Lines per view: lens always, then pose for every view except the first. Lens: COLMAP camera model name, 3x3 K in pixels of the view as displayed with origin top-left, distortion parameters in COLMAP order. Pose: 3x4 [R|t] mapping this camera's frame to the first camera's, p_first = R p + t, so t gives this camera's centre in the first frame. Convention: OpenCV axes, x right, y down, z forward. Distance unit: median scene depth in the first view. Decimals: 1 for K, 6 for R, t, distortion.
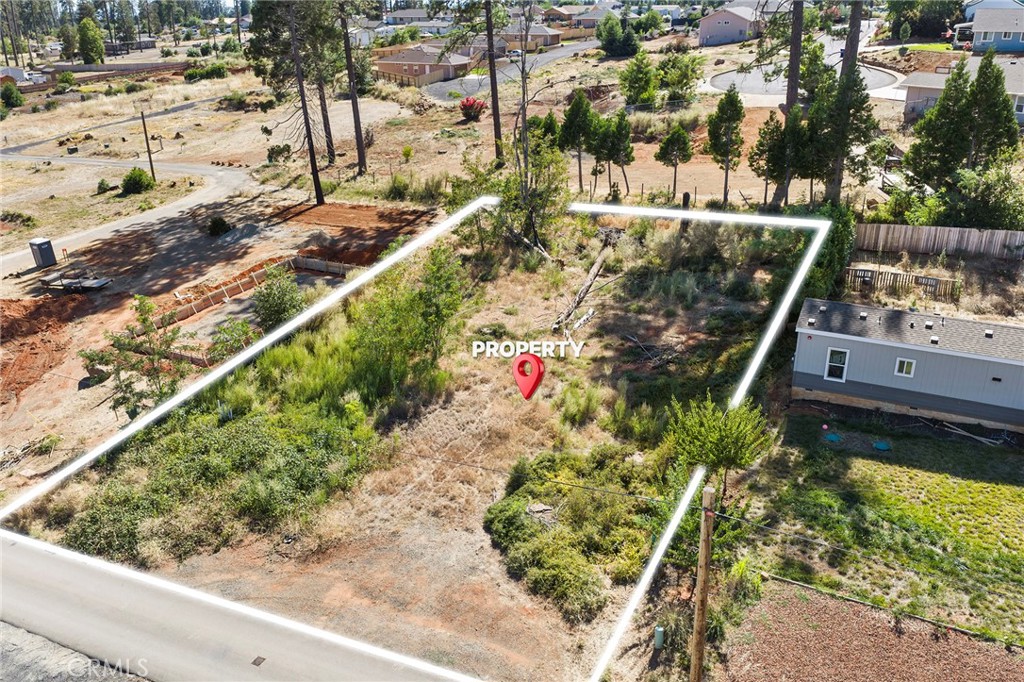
lens RADIAL K [[836.1, 0, 512.0], [0, 836.1, 341.0], [0, 0, 1]] dist [0.010853, 0.003887]
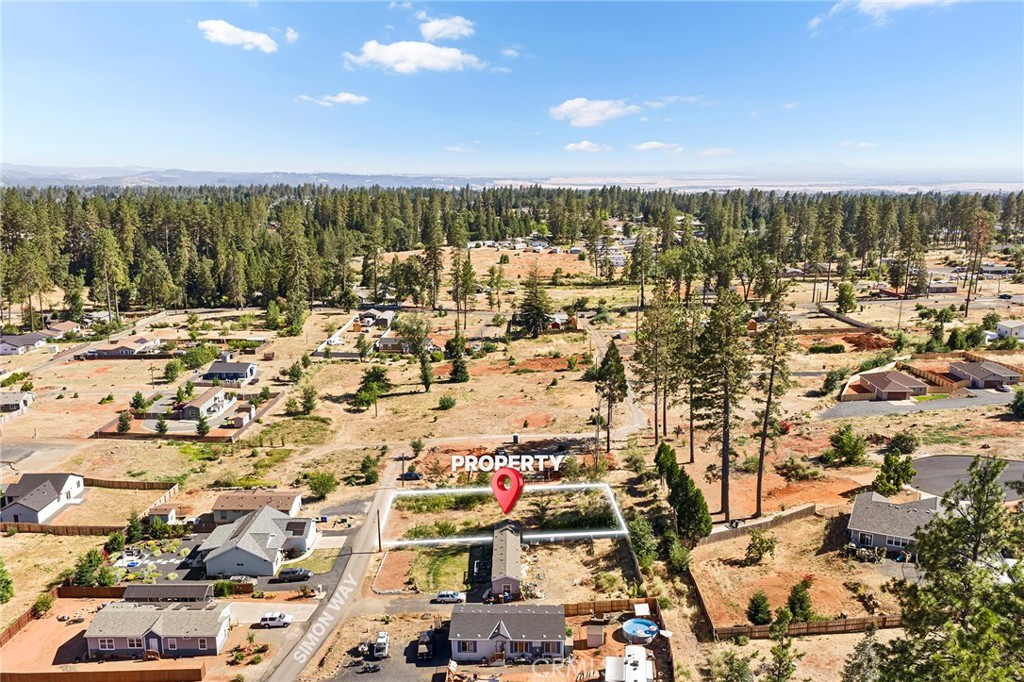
lens RADIAL K [[857.7, 0, 512.0], [0, 857.7, 341.0], [0, 0, 1]] dist [-0.004571, -0.002182]
pose [[0.453416, 0.206573, -0.867030, 2.324761], [-0.354287, 0.934391, 0.037347, -0.625864], [0.817860, 0.290244, 0.496854, -0.715248]]
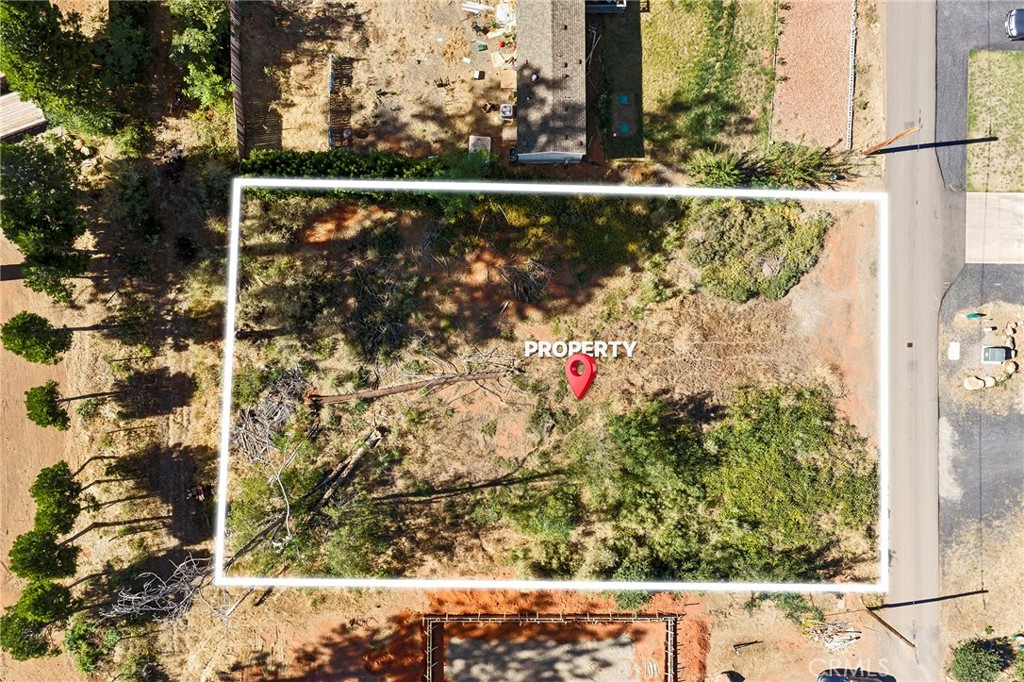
lens RADIAL K [[857.7, 0, 512.0], [0, 857.7, 341.0], [0, 0, 1]] dist [-0.004571, -0.002182]
pose [[-0.455066, -0.889409, 0.043197, 0.034609], [0.377652, -0.148838, 0.913907, -0.932169], [-0.806408, 0.432202, 0.403618, 0.445604]]
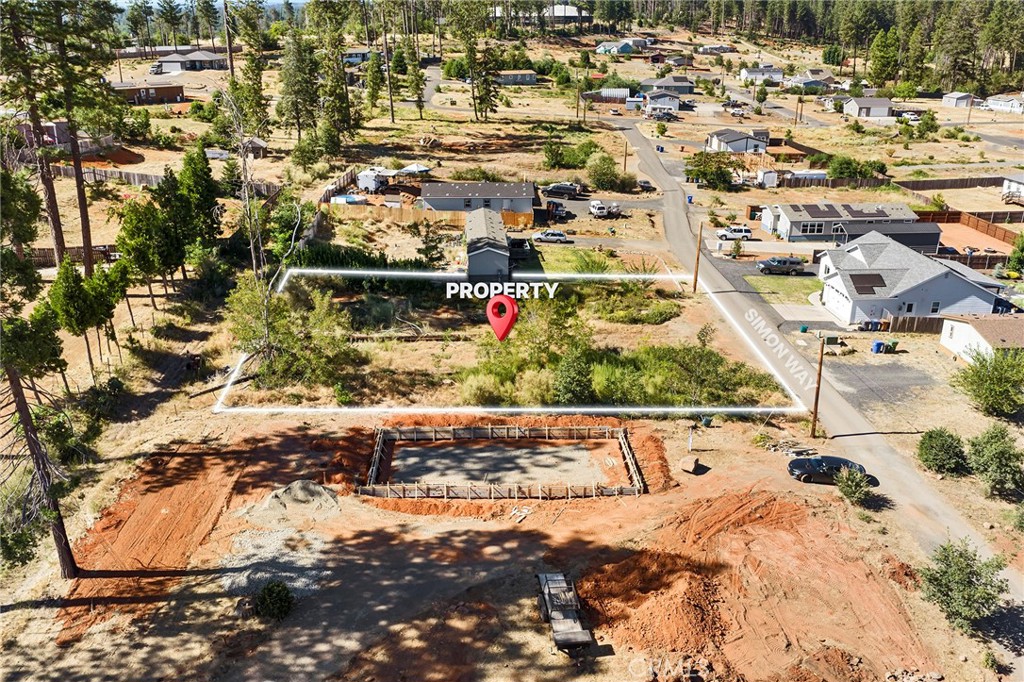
lens RADIAL K [[836.1, 0, 512.0], [0, 836.1, 341.0], [0, 0, 1]] dist [0.010853, 0.003887]
pose [[-0.477554, -0.292635, 0.828436, -1.055753], [0.352520, 0.799860, 0.485751, -0.613234], [-0.804781, 0.524013, -0.278817, 1.181450]]
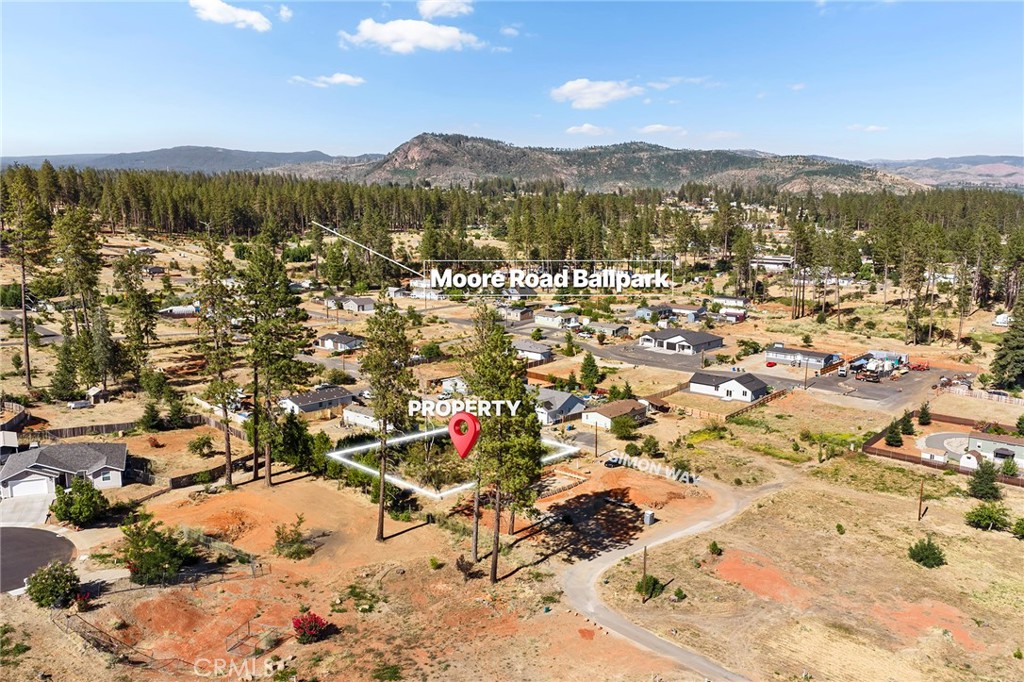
lens RADIAL K [[857.7, 0, 512.0], [0, 857.7, 341.0], [0, 0, 1]] dist [-0.004571, -0.002182]
pose [[-0.966663, -0.033193, 0.253893, -0.884550], [0.111395, 0.838294, 0.533717, -1.885541], [-0.230553, 0.544207, -0.806650, 2.952683]]
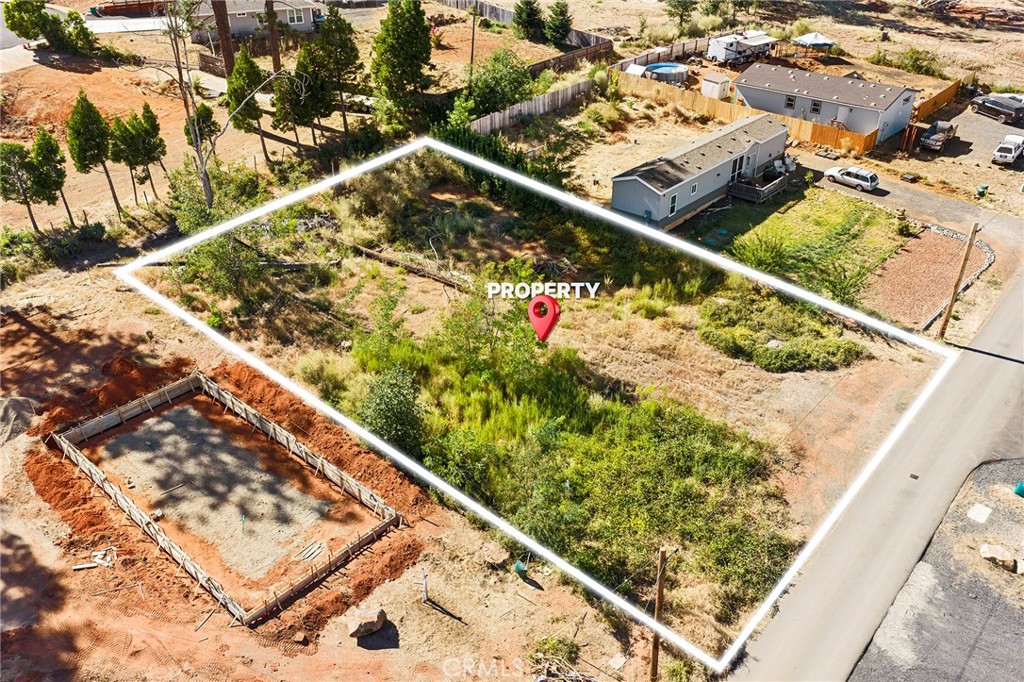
lens RADIAL K [[857.7, 0, 512.0], [0, 857.7, 341.0], [0, 0, 1]] dist [-0.004571, -0.002182]
pose [[0.258538, -0.482744, 0.836729, -0.782605], [0.376454, 0.848049, 0.372956, -0.316422], [-0.889629, 0.218566, 0.400984, 0.458572]]
